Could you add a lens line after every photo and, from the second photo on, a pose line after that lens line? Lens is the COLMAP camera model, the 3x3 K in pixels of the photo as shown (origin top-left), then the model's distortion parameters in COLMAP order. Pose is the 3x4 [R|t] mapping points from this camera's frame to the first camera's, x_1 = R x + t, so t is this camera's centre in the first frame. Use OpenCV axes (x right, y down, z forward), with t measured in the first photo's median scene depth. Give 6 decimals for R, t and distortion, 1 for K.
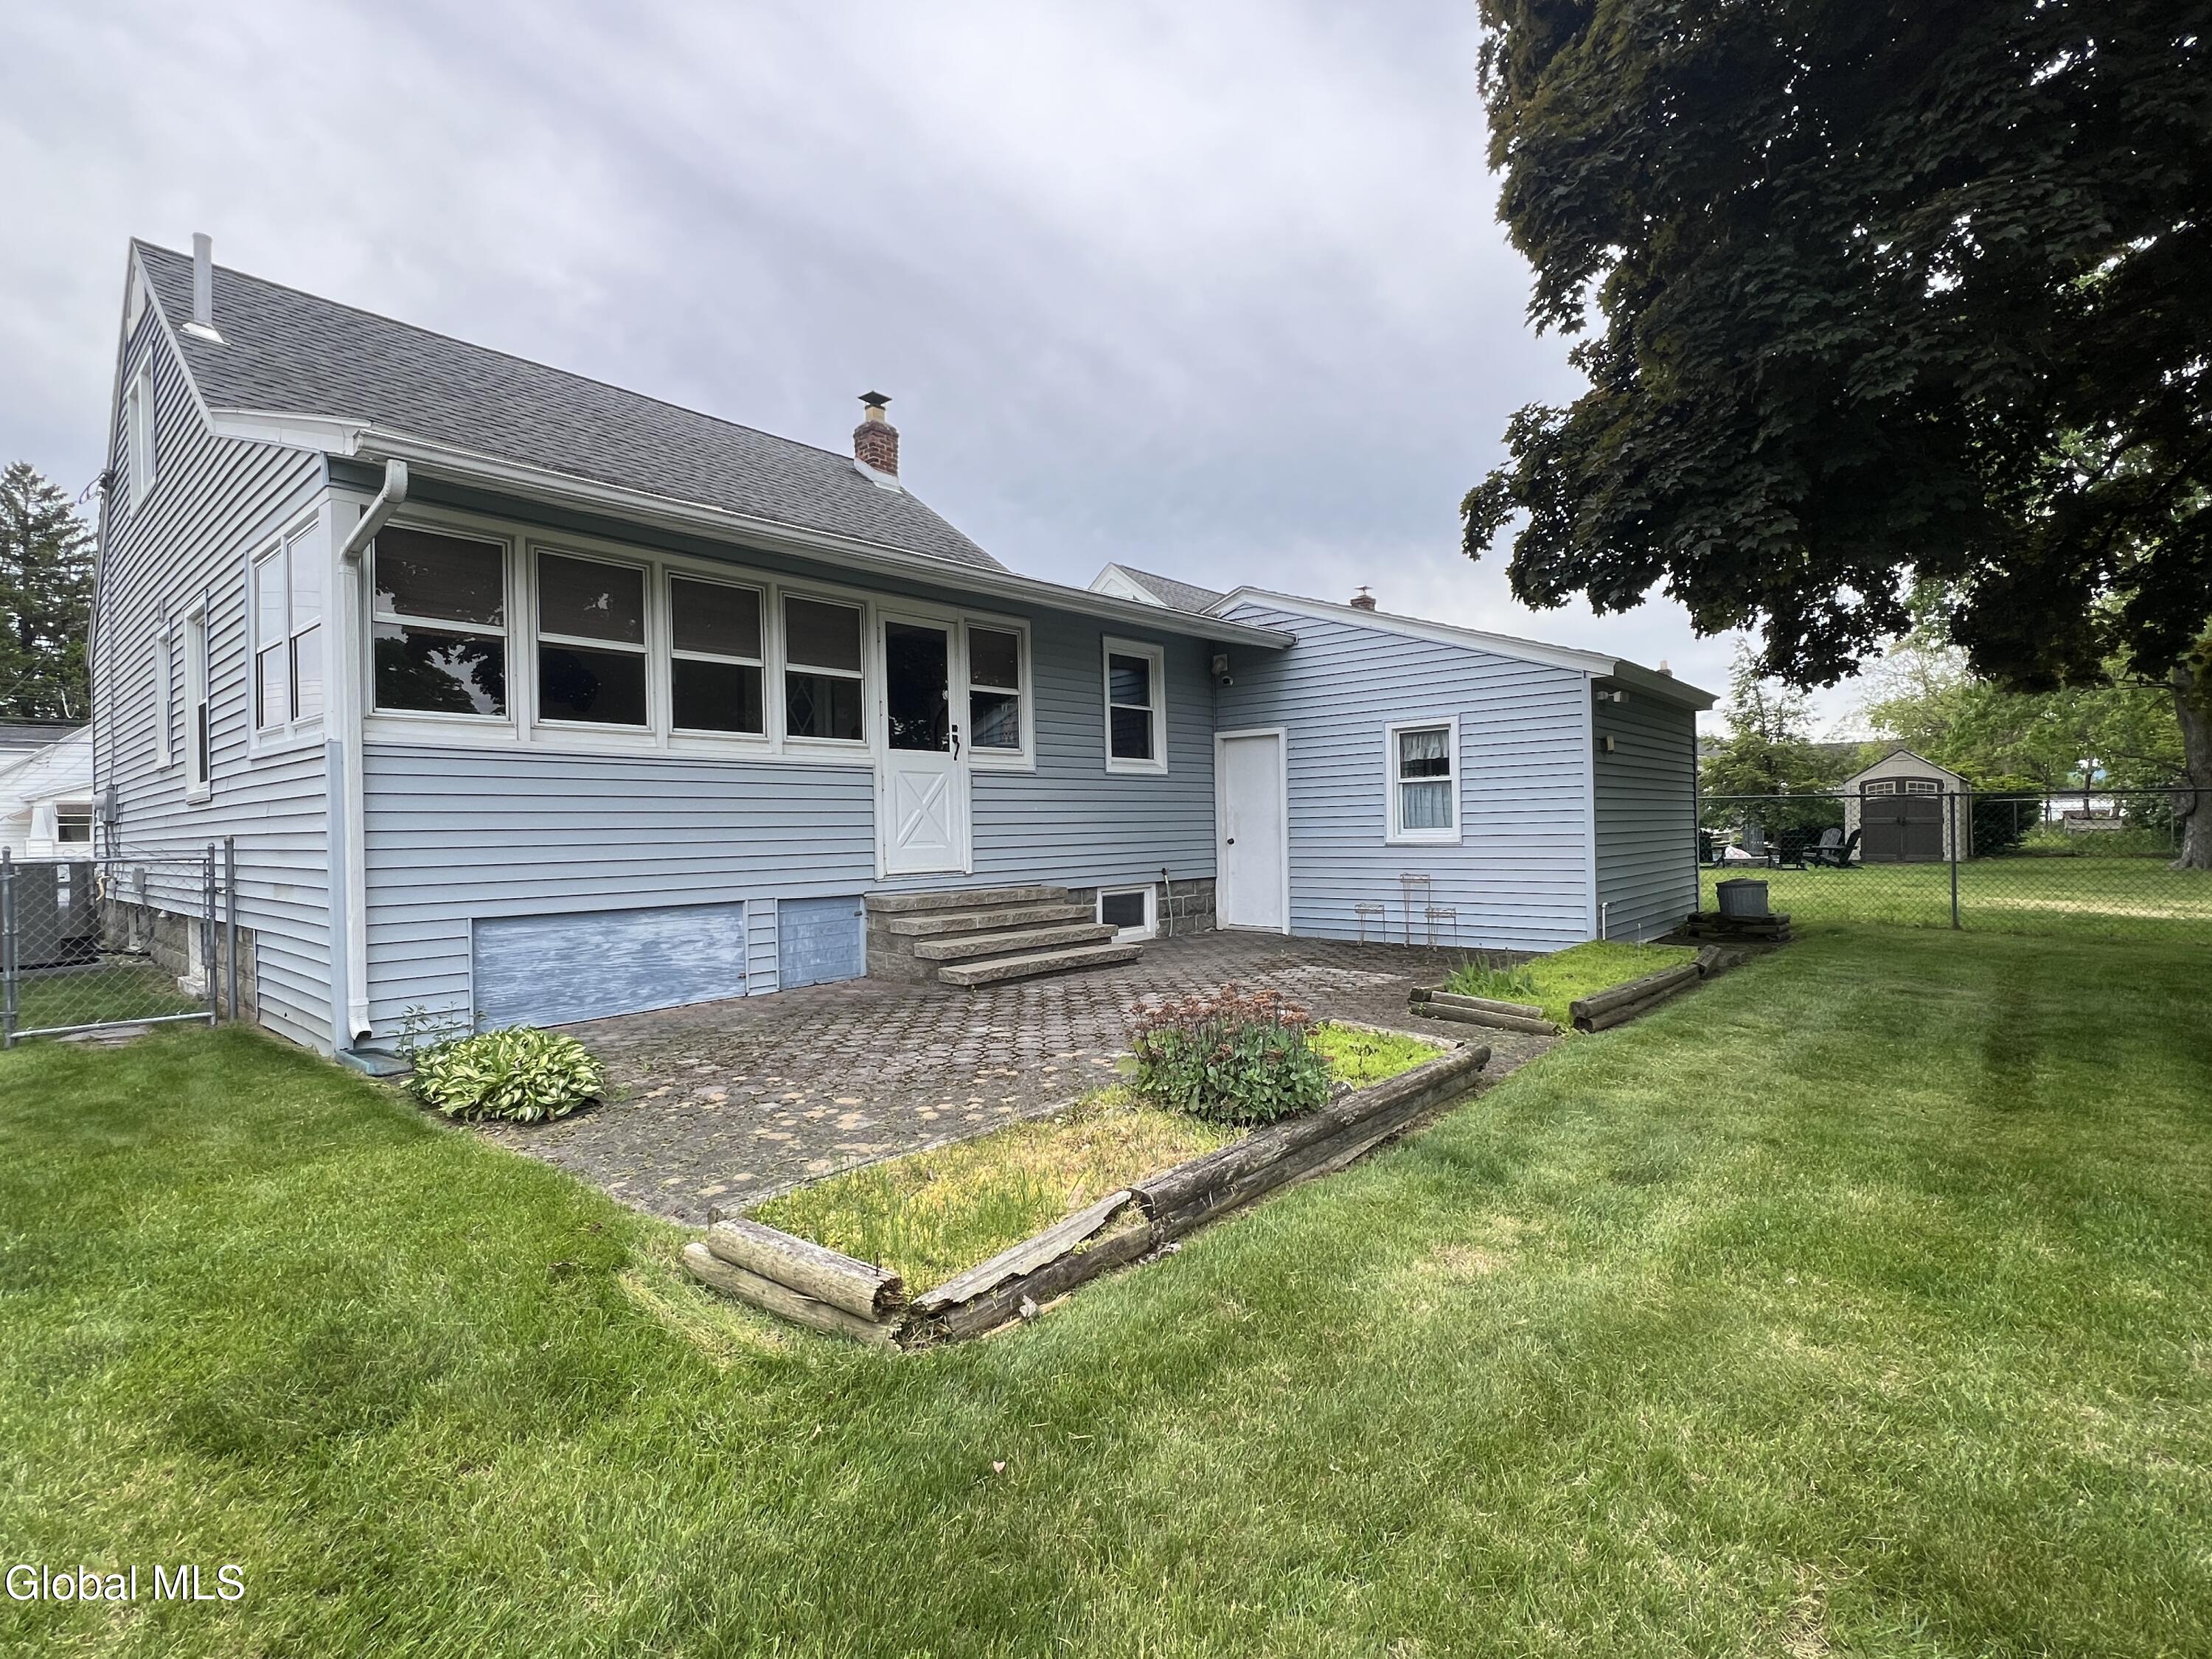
lens RADIAL K [[1051.3, 0, 1119.3], [0, 1051.3, 831.2], [0, 0, 1]] dist [-0.002214, -0.000535]
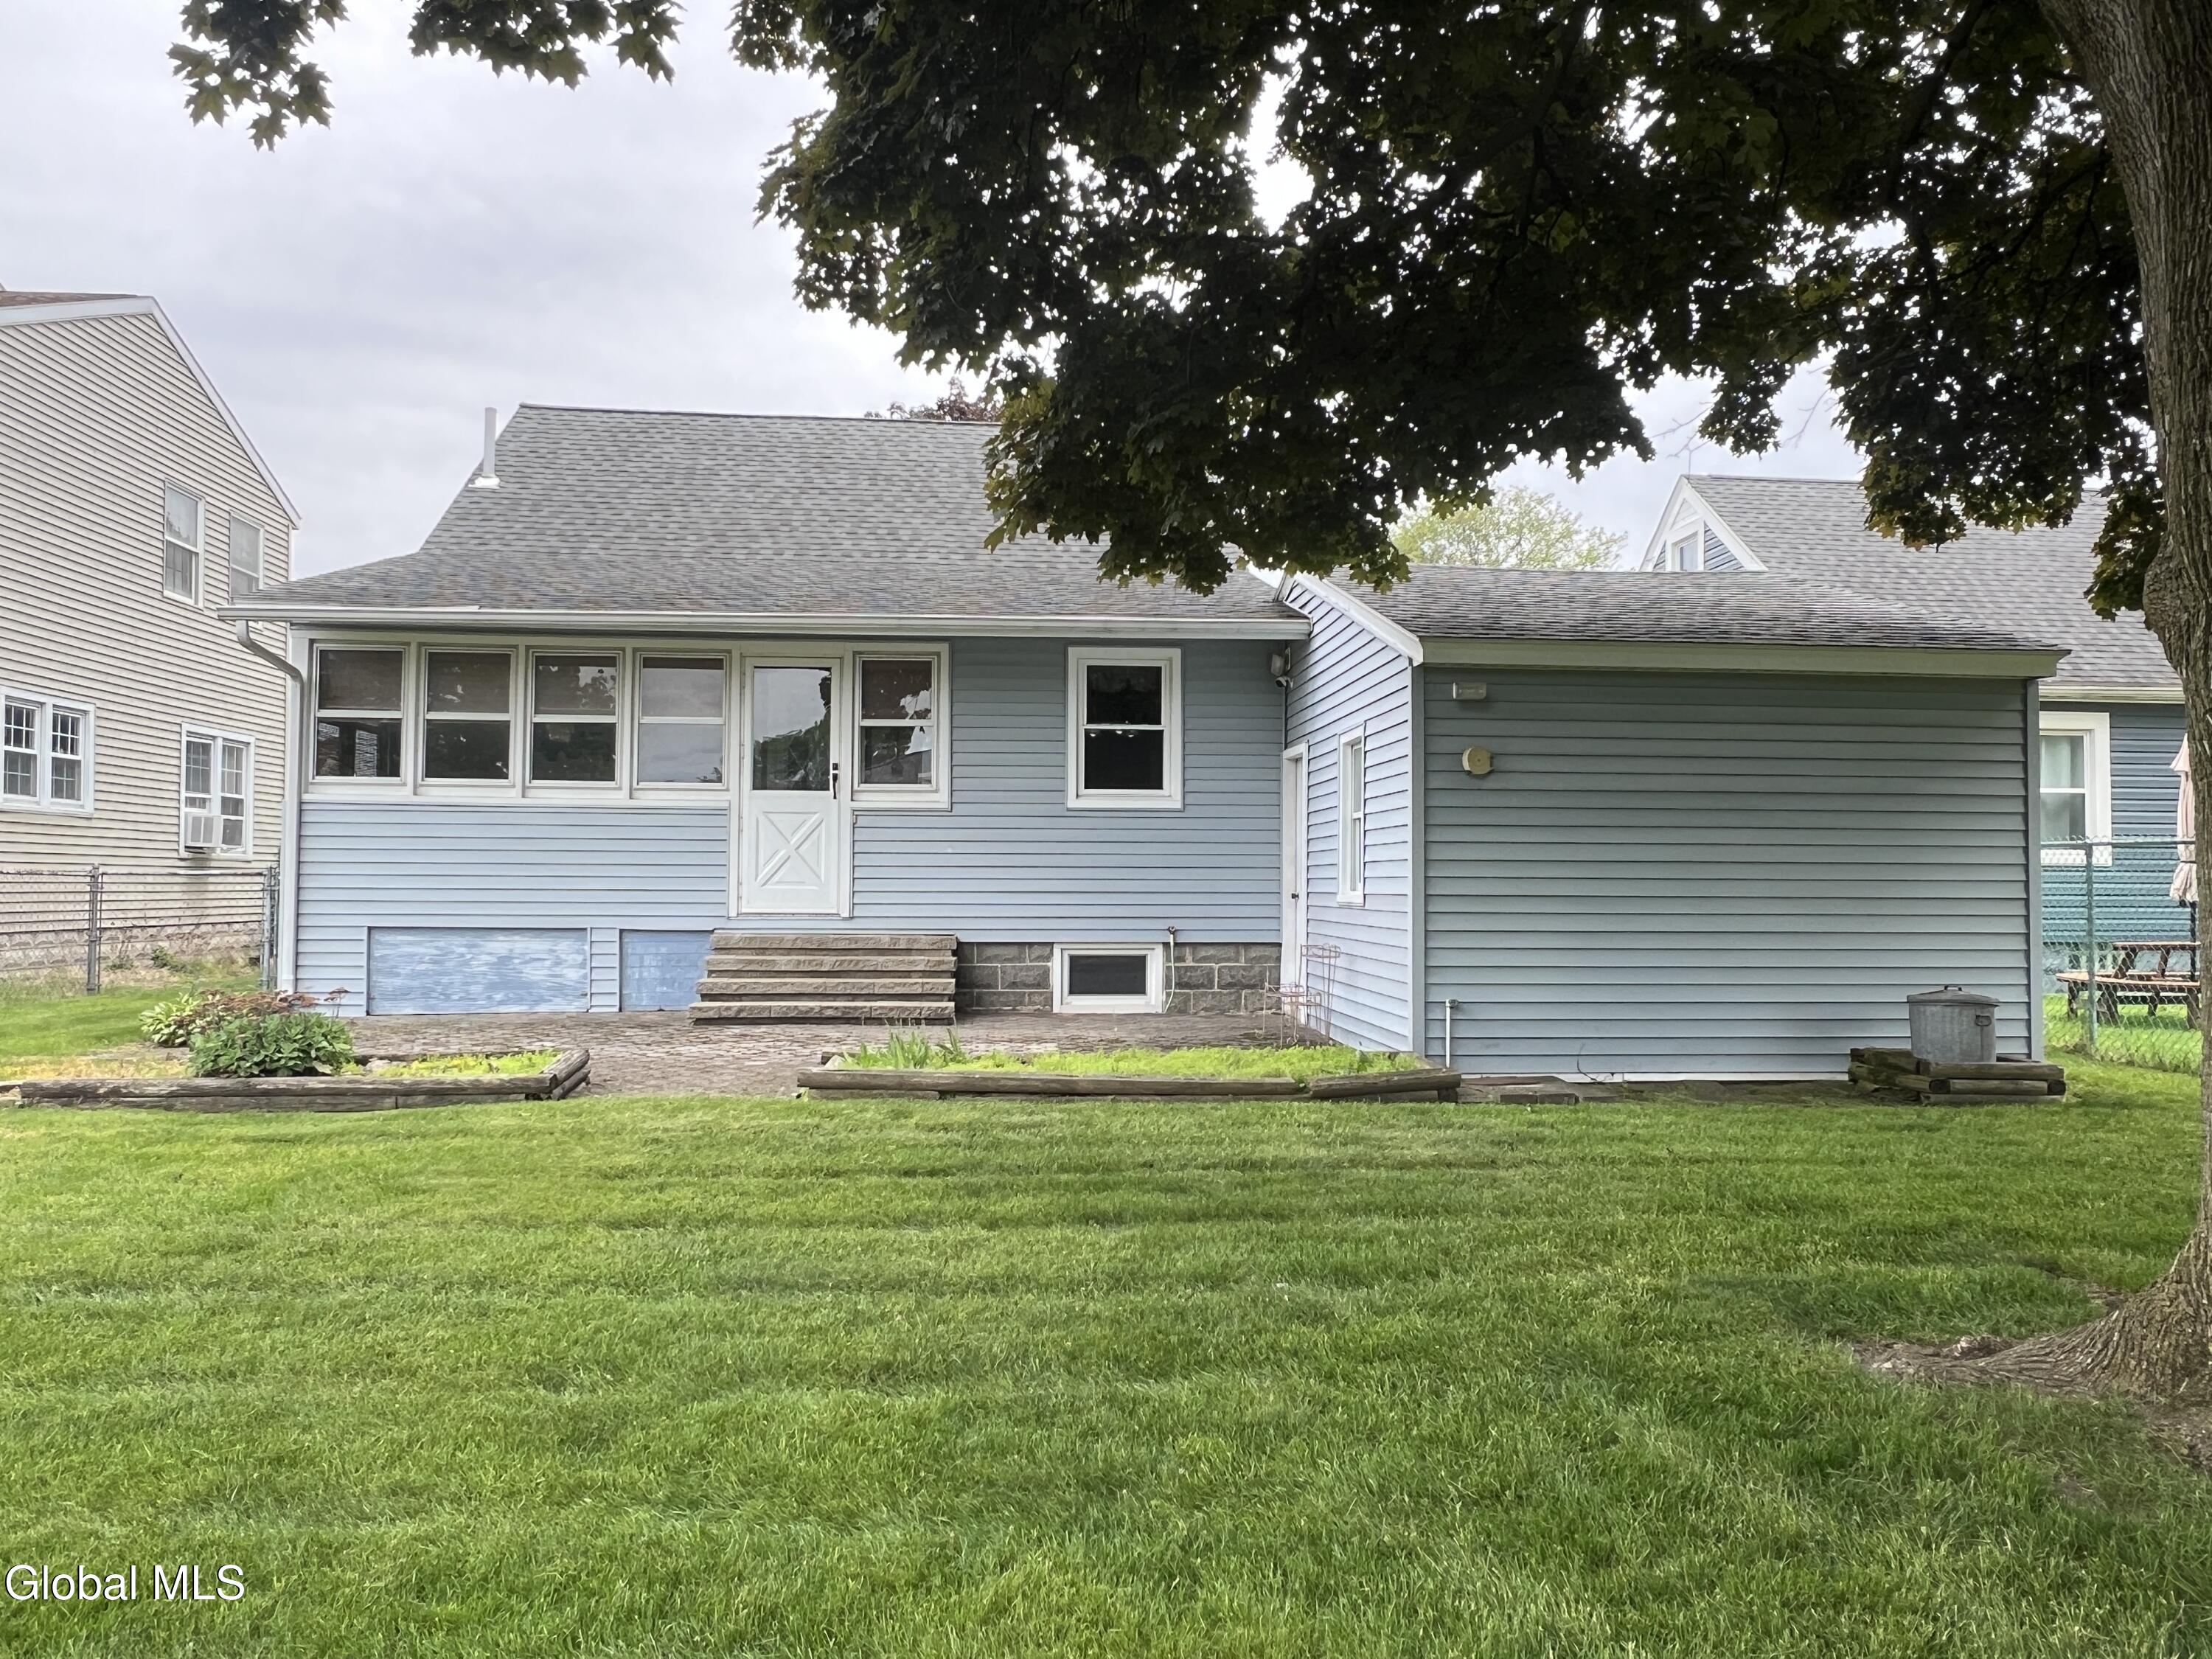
lens RADIAL K [[1563.9, 0, 1121.1], [0, 1563.9, 824.9], [0, 0, 1]] dist [-0.001750, 0.001949]
pose [[0.716838, -0.003522, -0.697231, 1.051854], [-0.021589, 0.999396, -0.027245, -0.010503], [0.696905, 0.034583, 0.716329, 0.152522]]
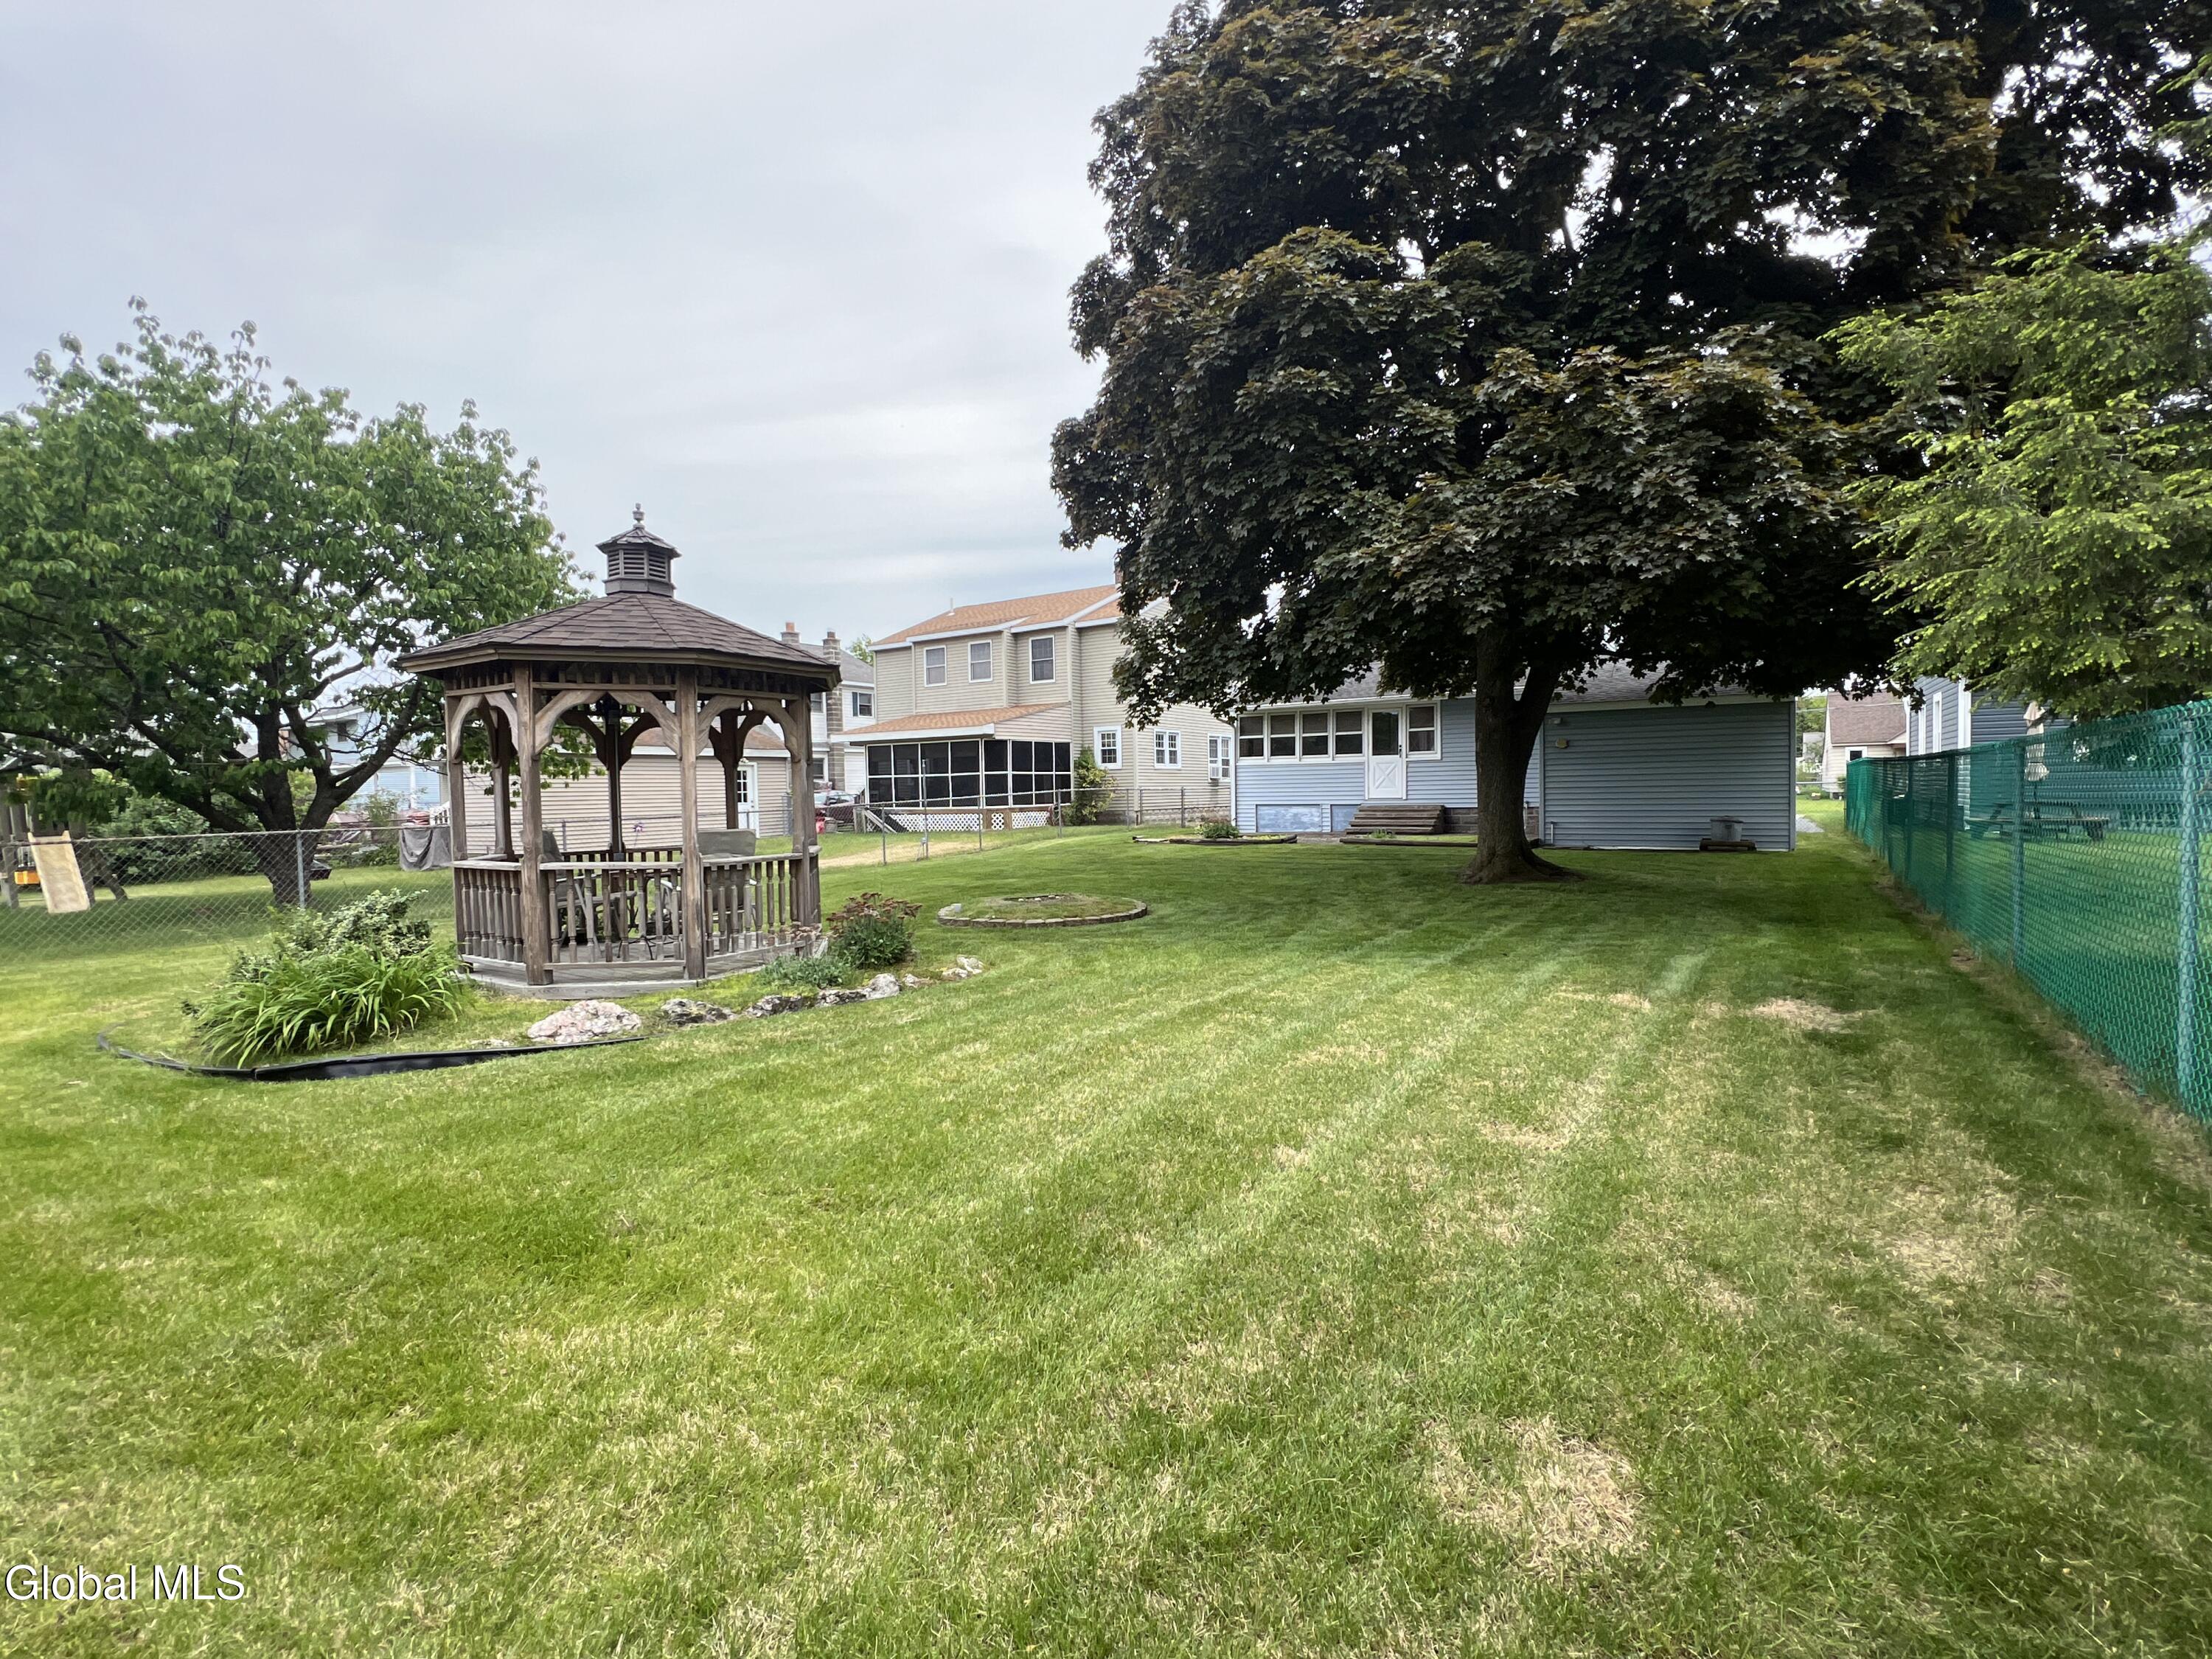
lens RADIAL K [[1051.3, 0, 1115.8], [0, 1051.3, 826.4], [0, 0, 1]] dist [-0.002214, -0.000535]
pose [[0.155770, 0.047403, -0.986655, 2.484470], [0.008907, 0.998740, 0.049389, -0.030913], [0.987753, -0.016481, 0.155151, -0.169561]]
